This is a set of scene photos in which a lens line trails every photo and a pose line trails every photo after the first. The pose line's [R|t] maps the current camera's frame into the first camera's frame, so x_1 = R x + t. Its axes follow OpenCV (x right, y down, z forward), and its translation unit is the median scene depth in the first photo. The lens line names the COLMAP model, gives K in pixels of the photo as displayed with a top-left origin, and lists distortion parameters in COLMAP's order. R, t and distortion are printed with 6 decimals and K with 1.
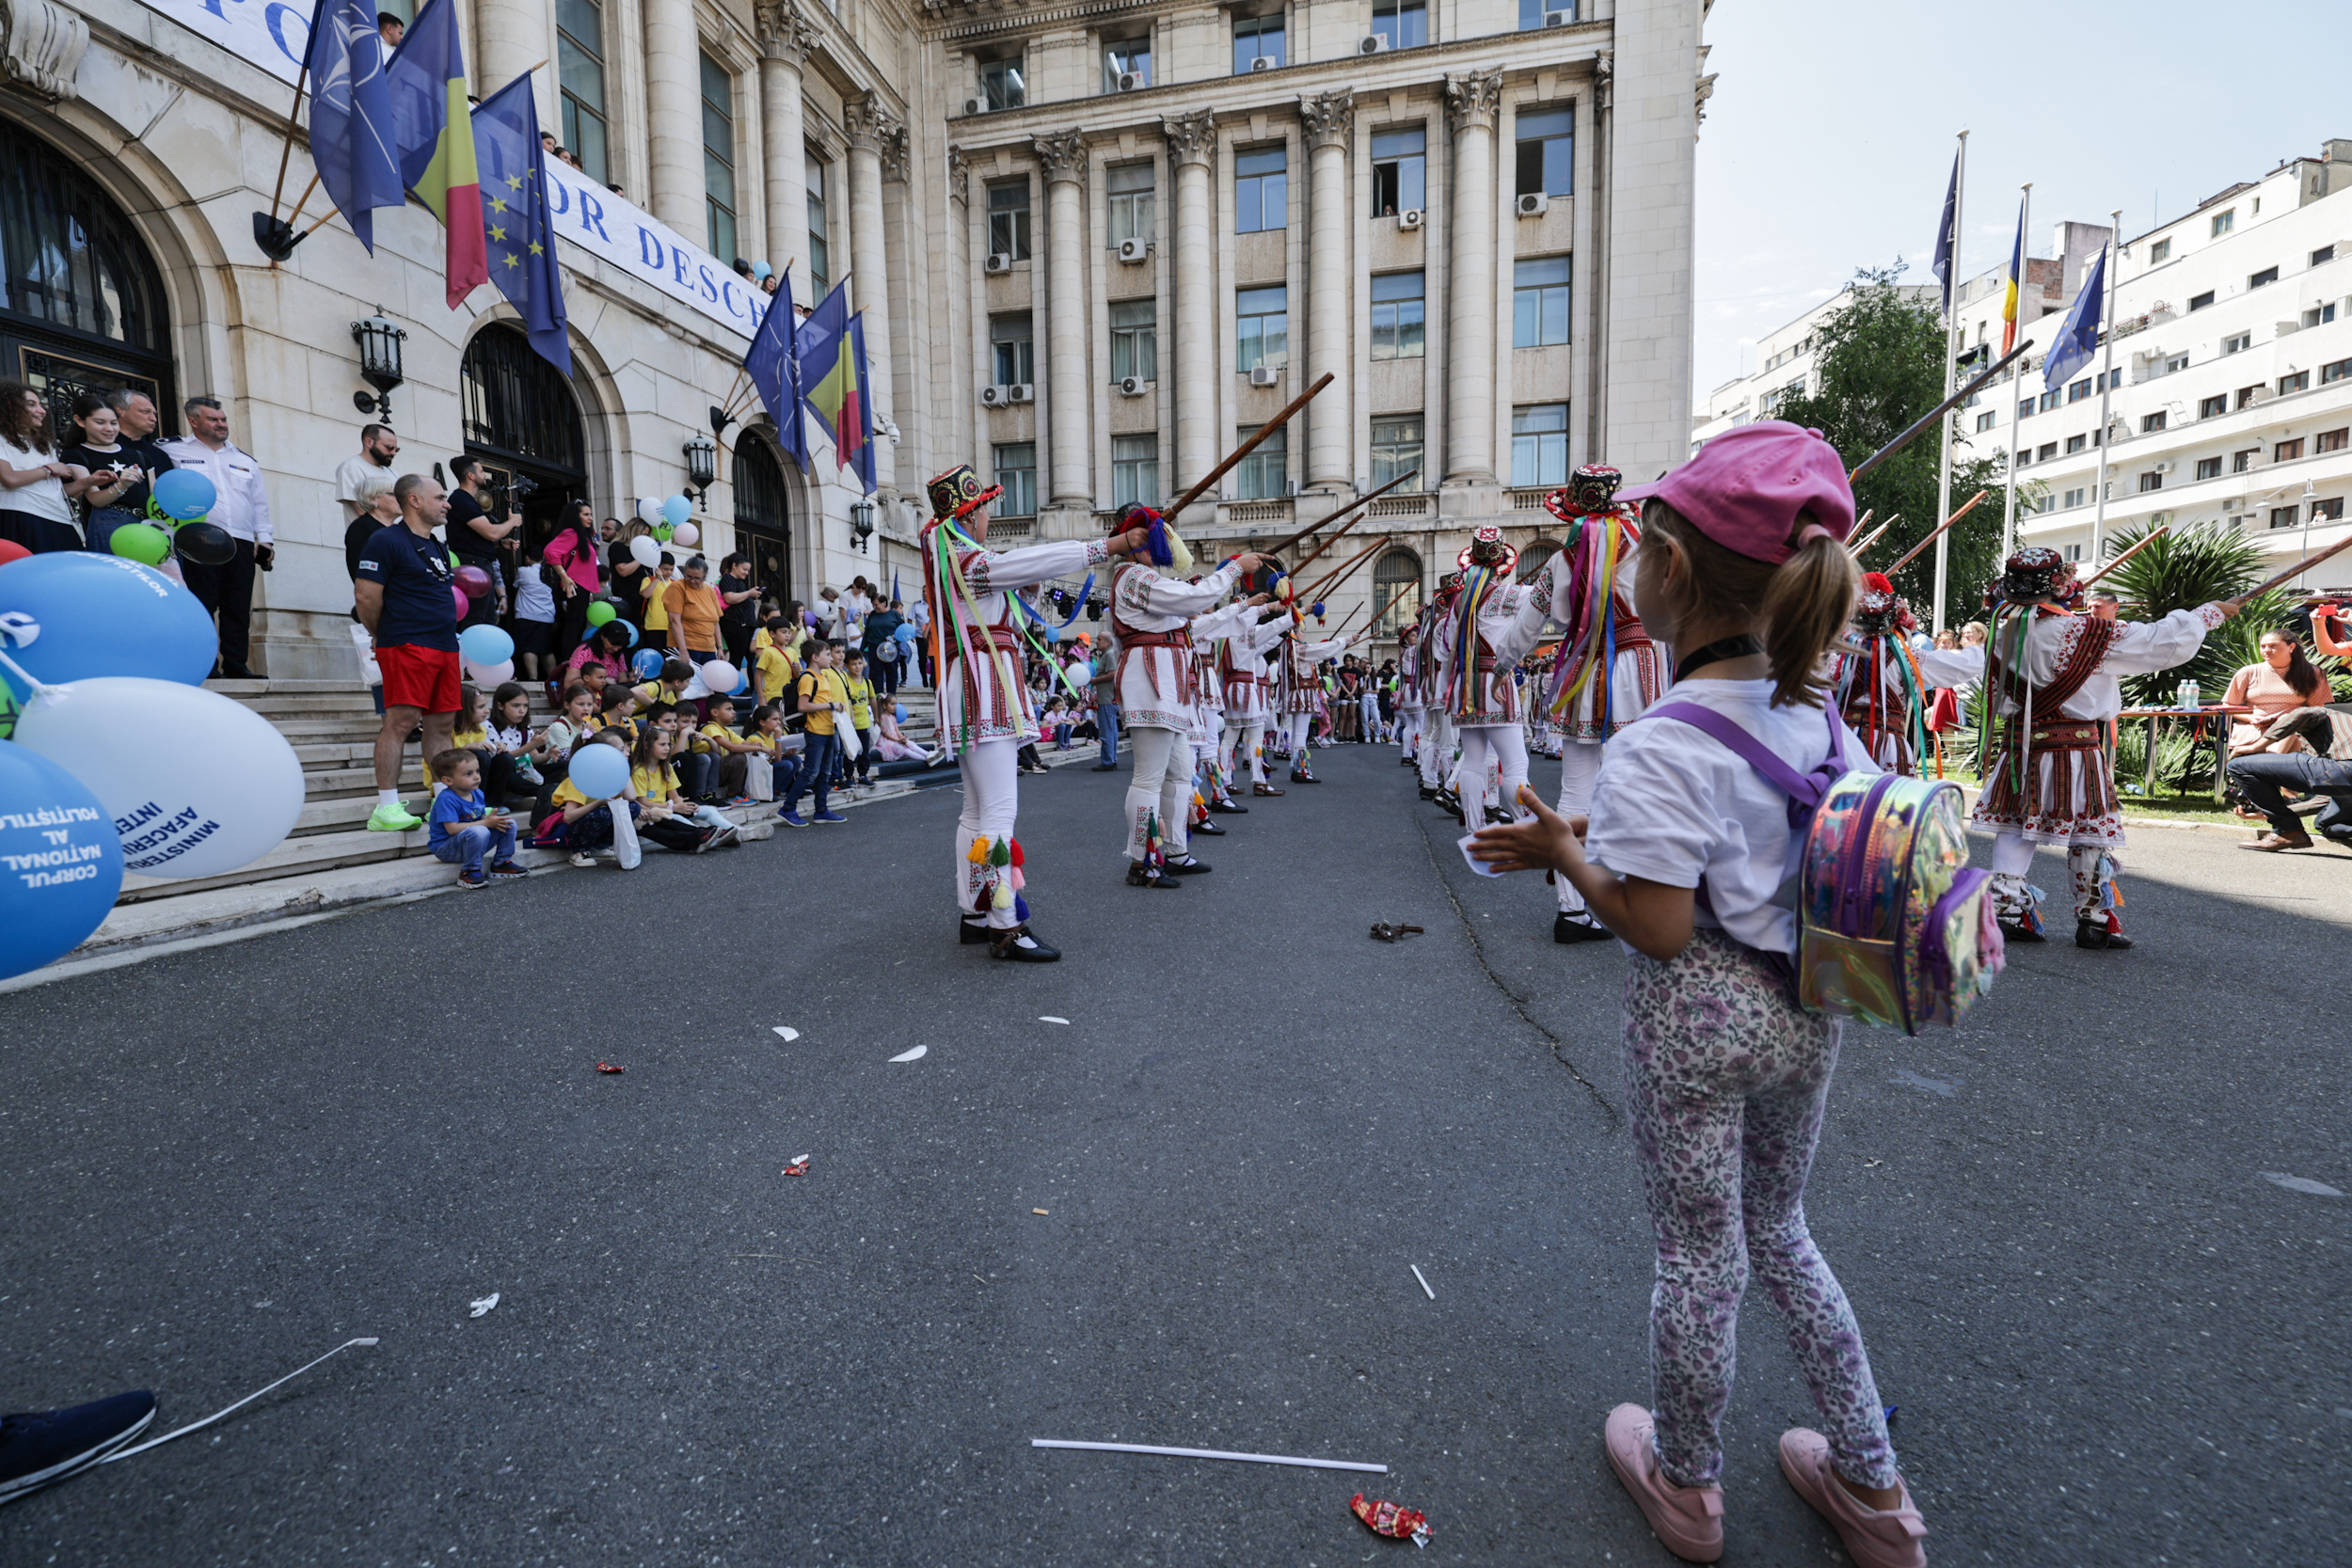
lens RADIAL K [[990.8, 0, 1169.6], [0, 990.8, 781.9], [0, 0, 1]] dist [0.001747, -0.000656]
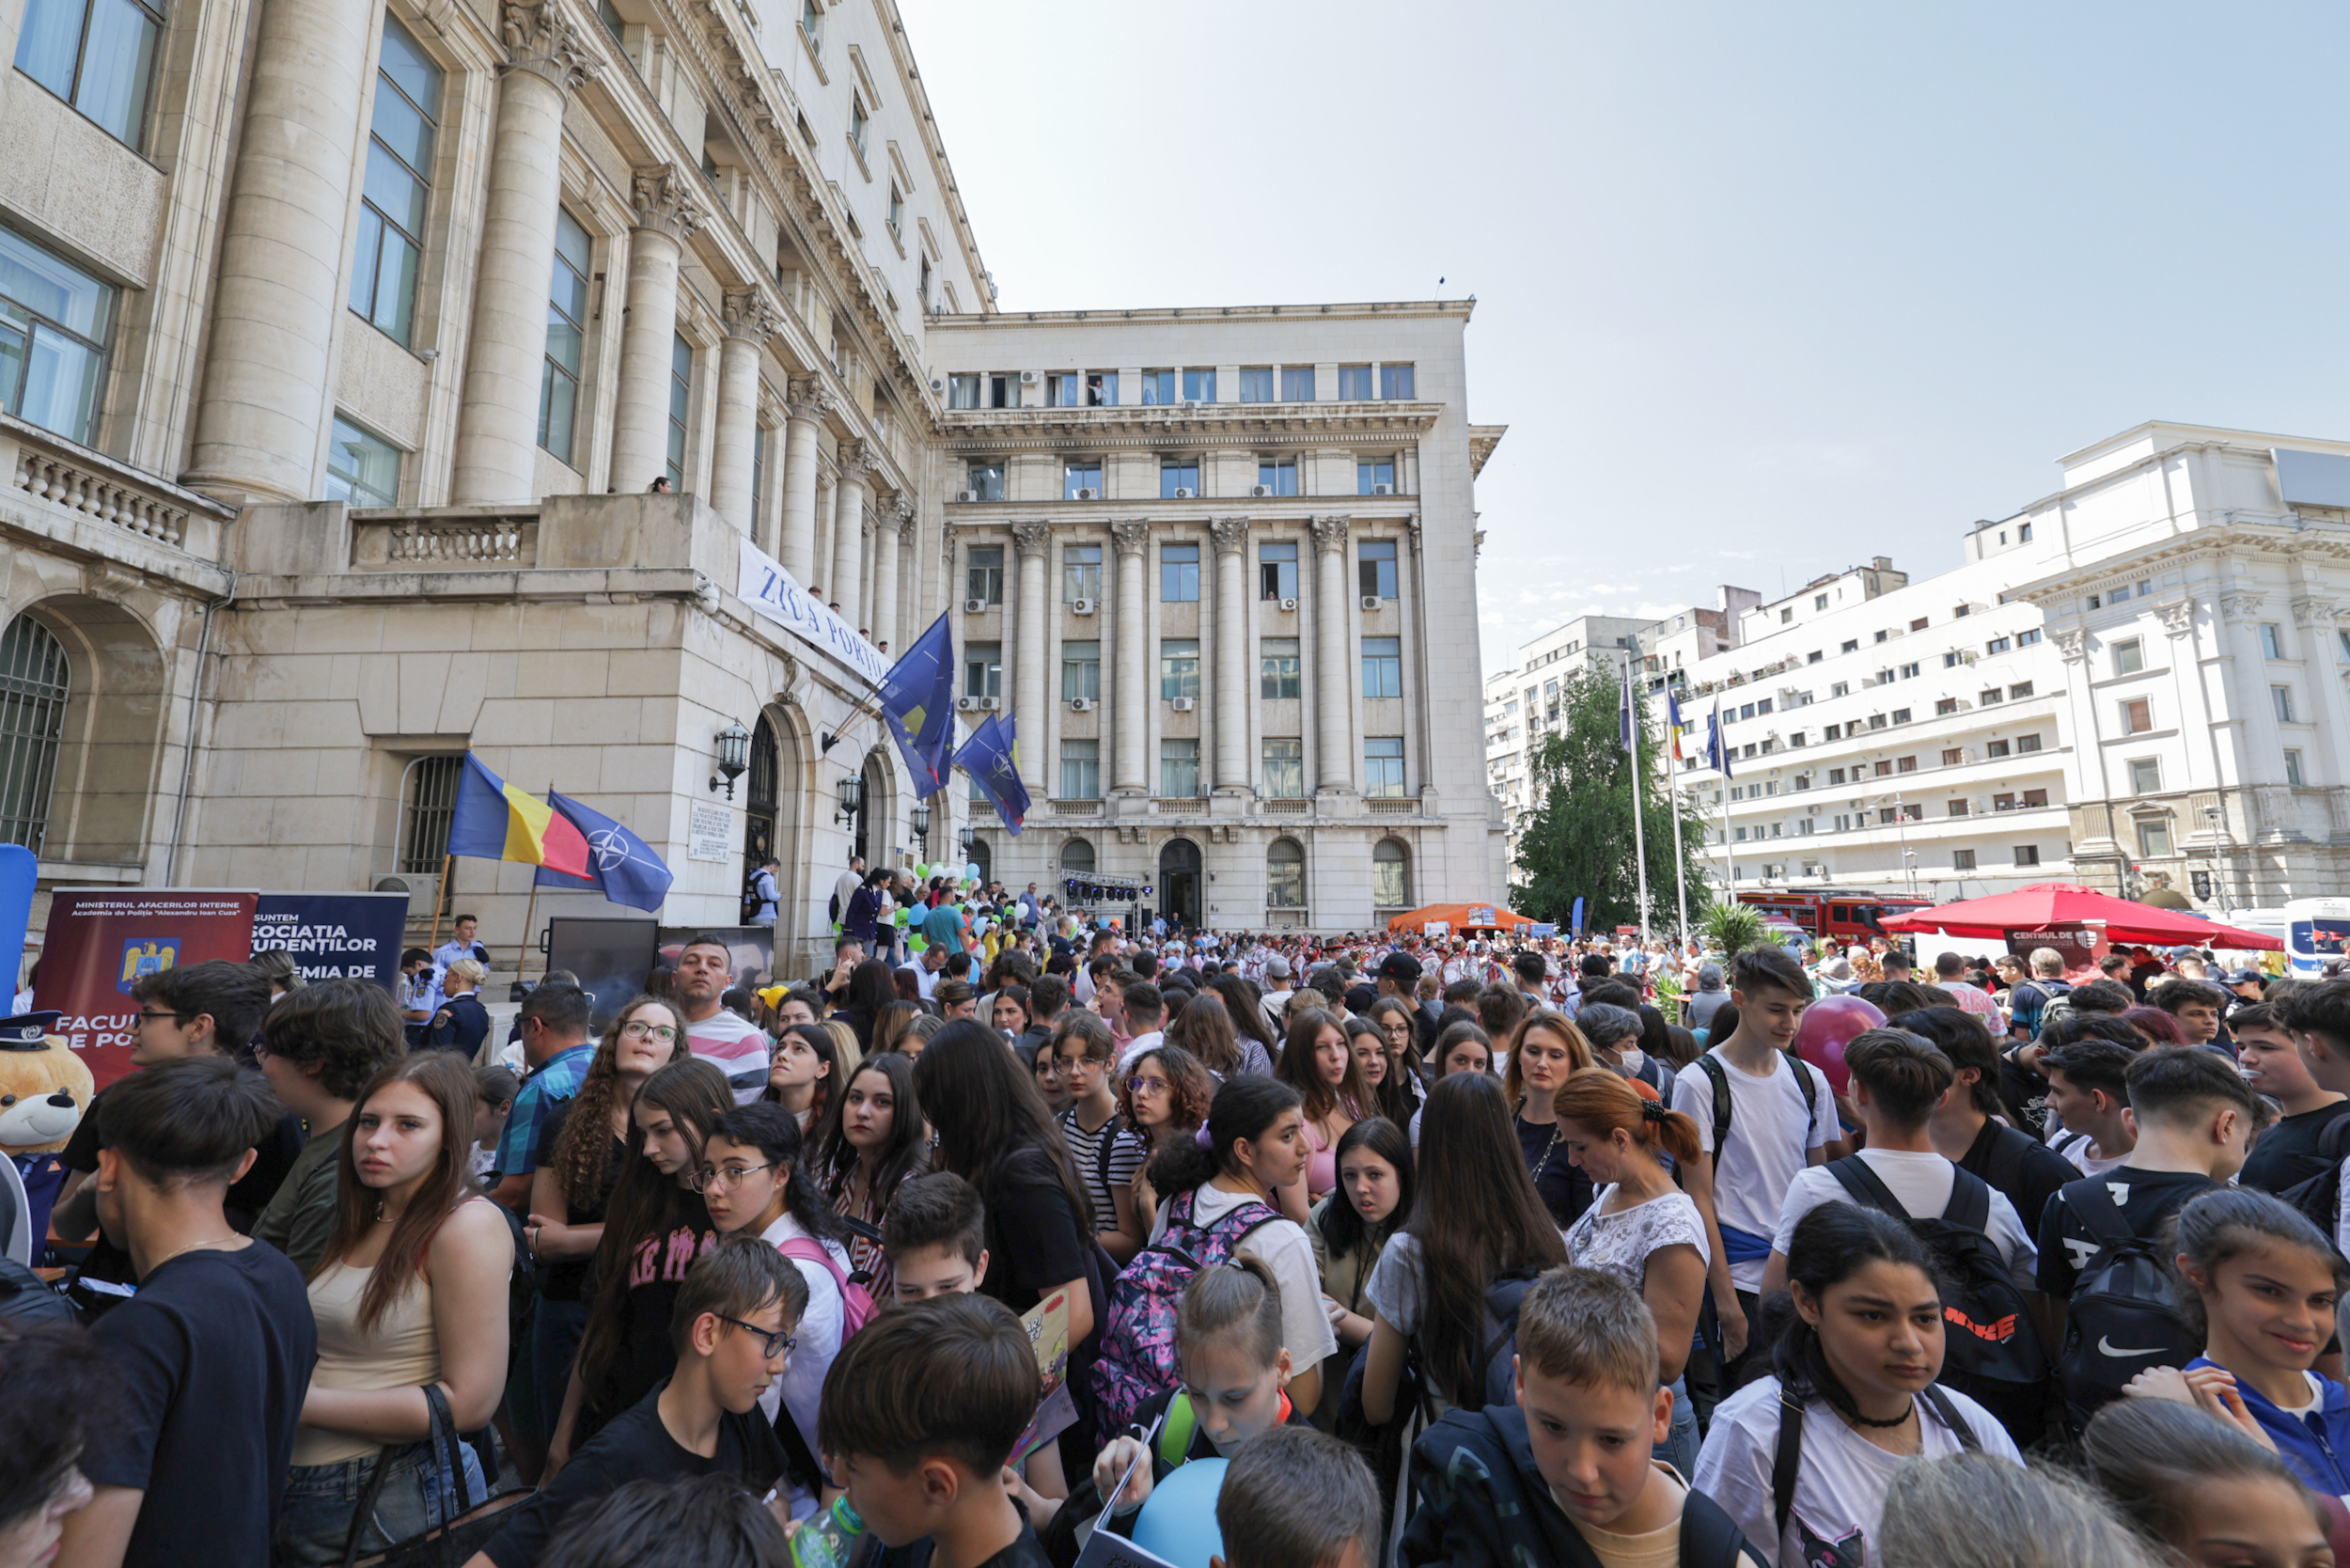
lens RADIAL K [[990.1, 0, 1176.6], [0, 990.1, 775.1], [0, 0, 1]] dist [0.001747, -0.000656]
pose [[0.983308, 0.040991, 0.177270, -0.143011], [0.000962, 0.973106, -0.230354, -0.014157], [-0.181945, 0.226679, 0.956824, -0.238444]]
